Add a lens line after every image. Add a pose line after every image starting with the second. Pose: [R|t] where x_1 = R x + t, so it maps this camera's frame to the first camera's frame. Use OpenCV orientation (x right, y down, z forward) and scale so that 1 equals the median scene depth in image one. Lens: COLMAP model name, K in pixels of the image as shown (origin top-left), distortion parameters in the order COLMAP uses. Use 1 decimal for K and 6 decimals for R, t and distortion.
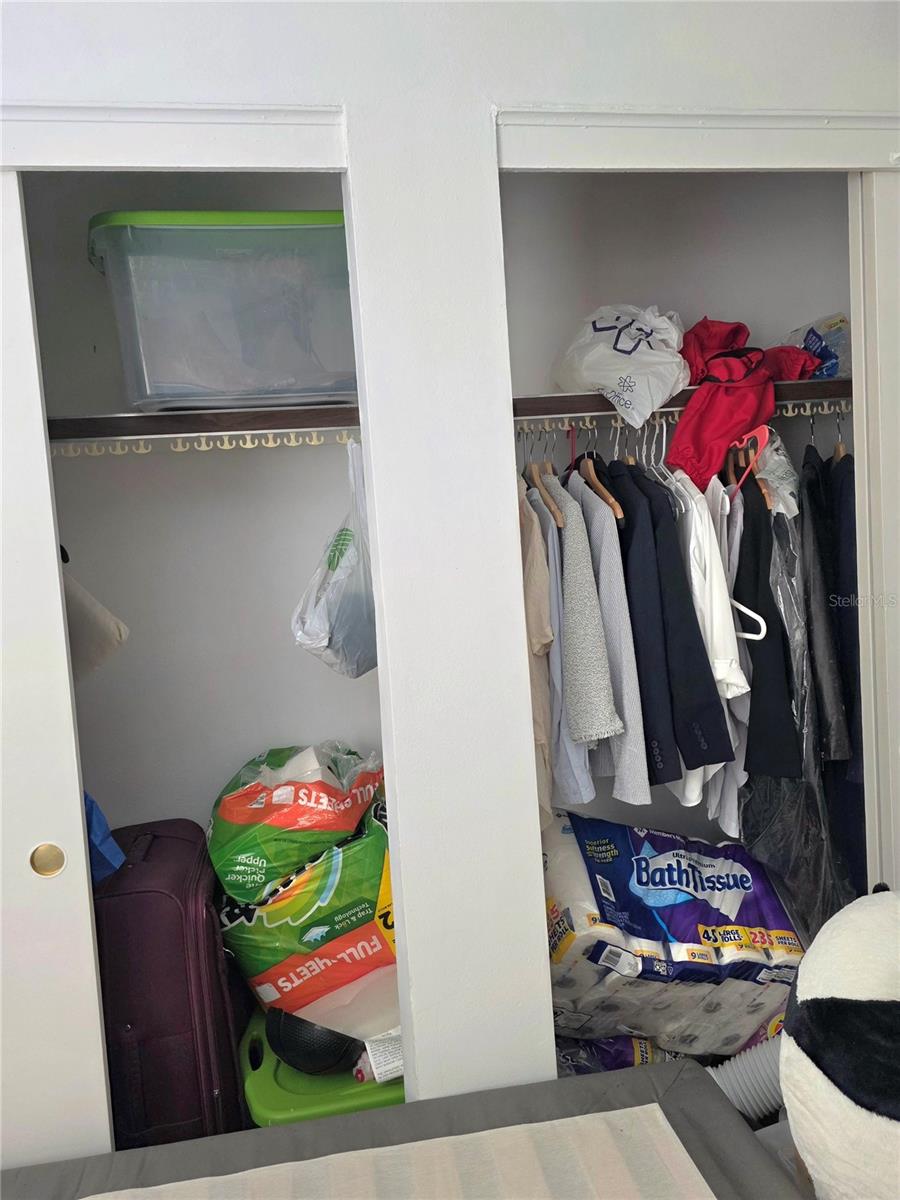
lens RADIAL K [[808.4, 0, 443.8], [0, 808.4, 590.5], [0, 0, 1]] dist [0.066252, -0.063027]
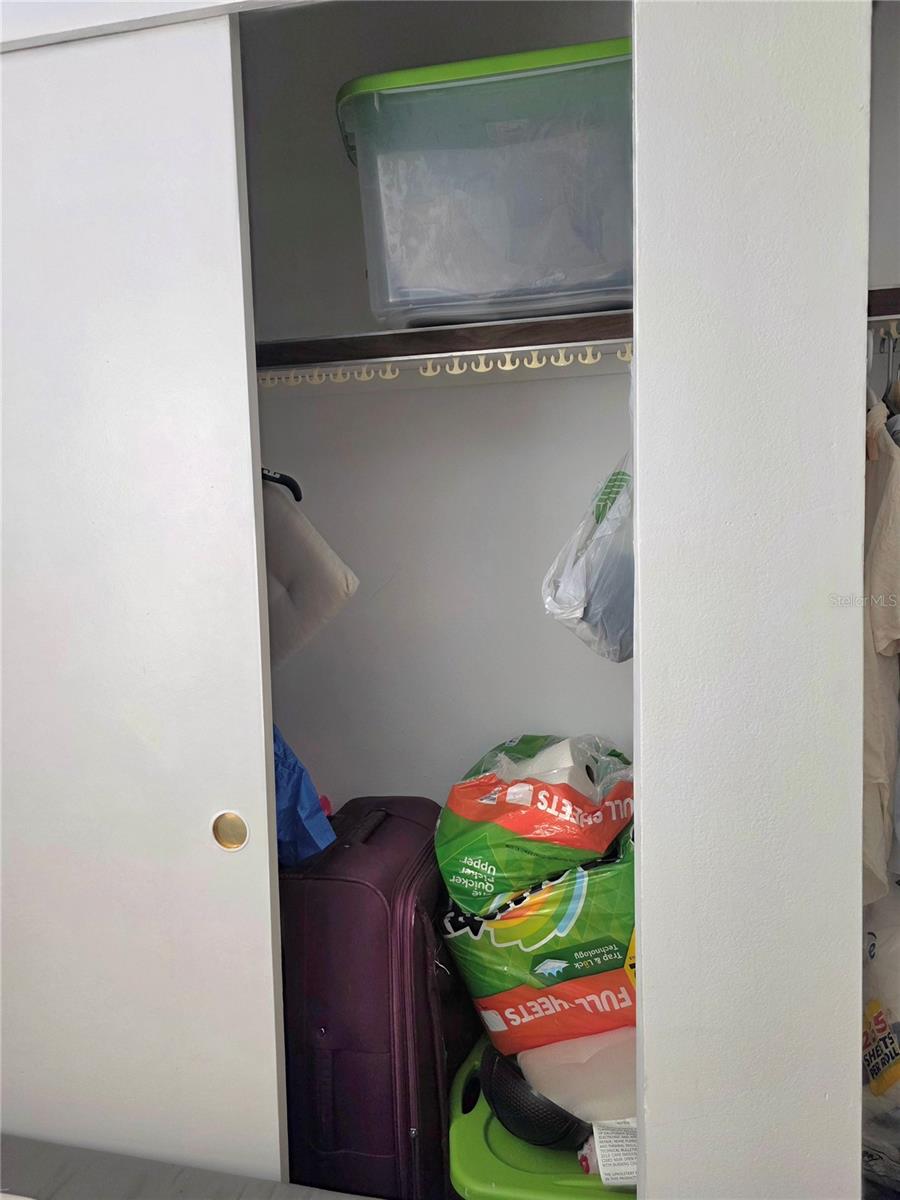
lens RADIAL K [[839.8, 0, 450.0], [0, 839.8, 600.0], [0, 0, 1]] dist [0.068390, -0.060483]
pose [[0.927898, 0.072710, -0.365675, 0.034421], [-0.059410, 0.997102, 0.047510, 0.019124], [0.368070, -0.022360, 0.929529, 0.183744]]
